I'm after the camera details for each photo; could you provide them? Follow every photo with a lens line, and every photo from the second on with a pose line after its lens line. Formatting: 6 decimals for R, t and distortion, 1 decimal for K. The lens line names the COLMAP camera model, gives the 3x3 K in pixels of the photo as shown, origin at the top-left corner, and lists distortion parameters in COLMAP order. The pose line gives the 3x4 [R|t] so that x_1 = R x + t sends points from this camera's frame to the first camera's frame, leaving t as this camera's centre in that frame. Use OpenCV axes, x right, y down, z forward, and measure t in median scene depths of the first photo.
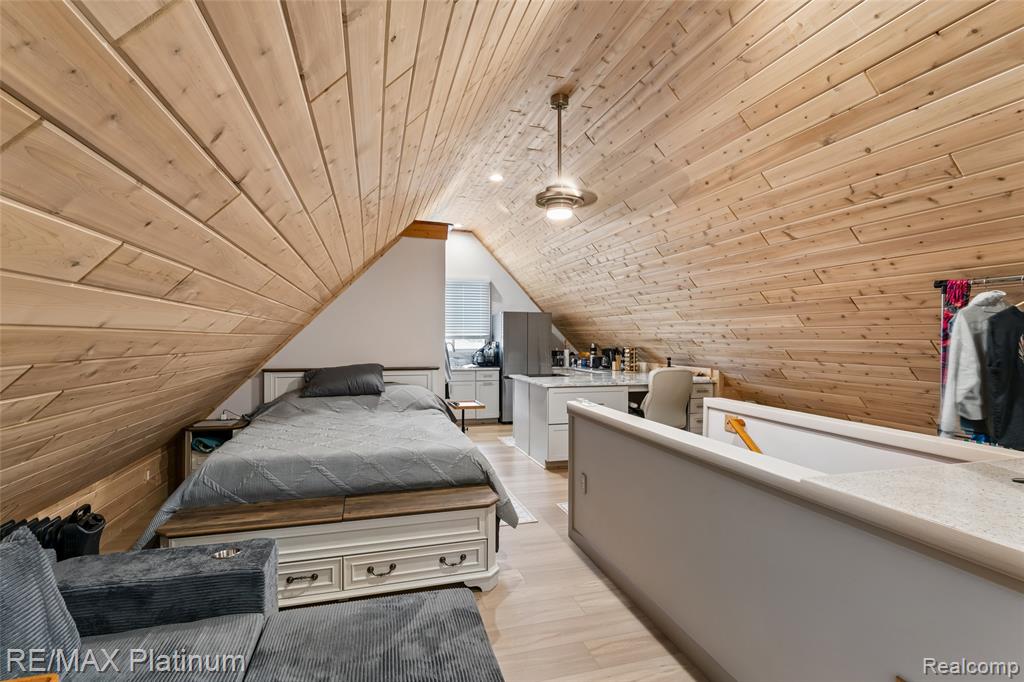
lens RADIAL K [[499.2, 0, 507.5], [0, 499.2, 340.9], [0, 0, 1]] dist [0.000383, 0.000149]
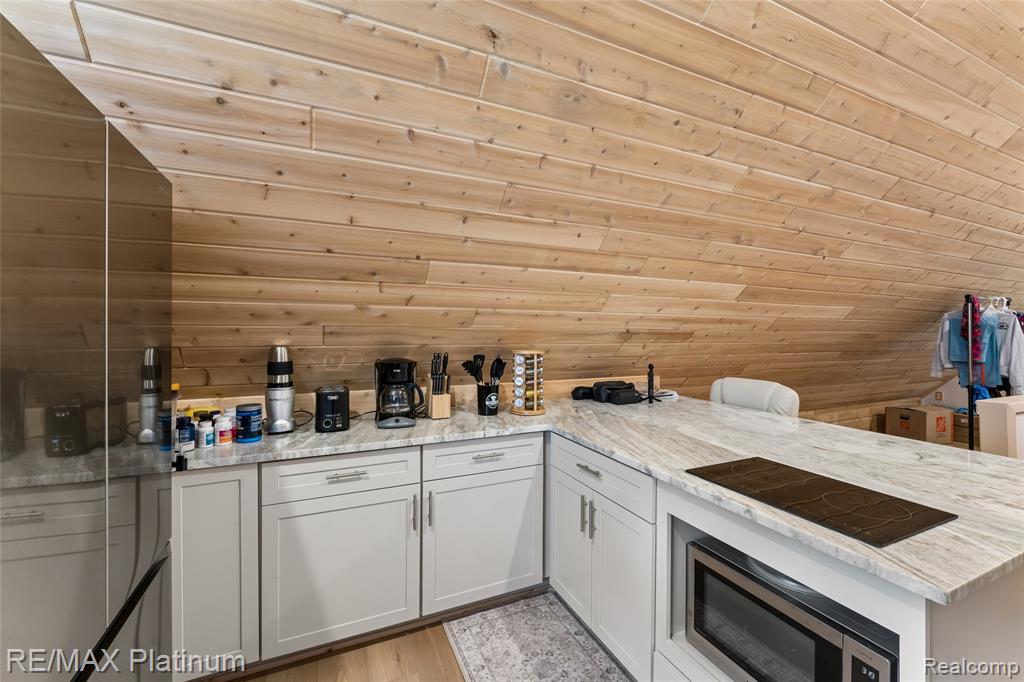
lens RADIAL K [[414.6, 0, 507.7], [0, 414.6, 332.7], [0, 0, 1]] dist [0.000517, 0.000098]
pose [[-0.147159, -0.001806, 0.989111, -0.073251], [0.001257, 0.999997, 0.002013, -0.002691], [-0.989112, 0.001540, -0.147157, 0.912333]]
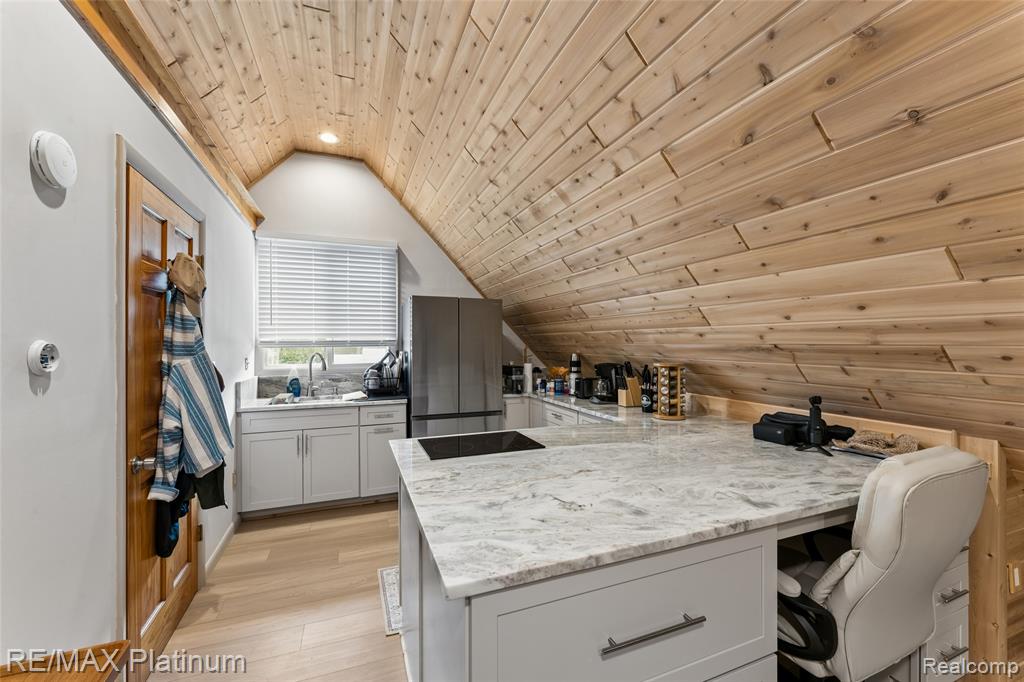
lens RADIAL K [[414.6, 0, 510.8], [0, 414.6, 344.1], [0, 0, 1]] dist [0.000517, 0.000098]
pose [[0.995291, -0.003959, 0.096854, 0.053263], [0.004463, 0.999978, -0.004987, -0.003399], [-0.096832, 0.005396, 0.995286, 0.540204]]
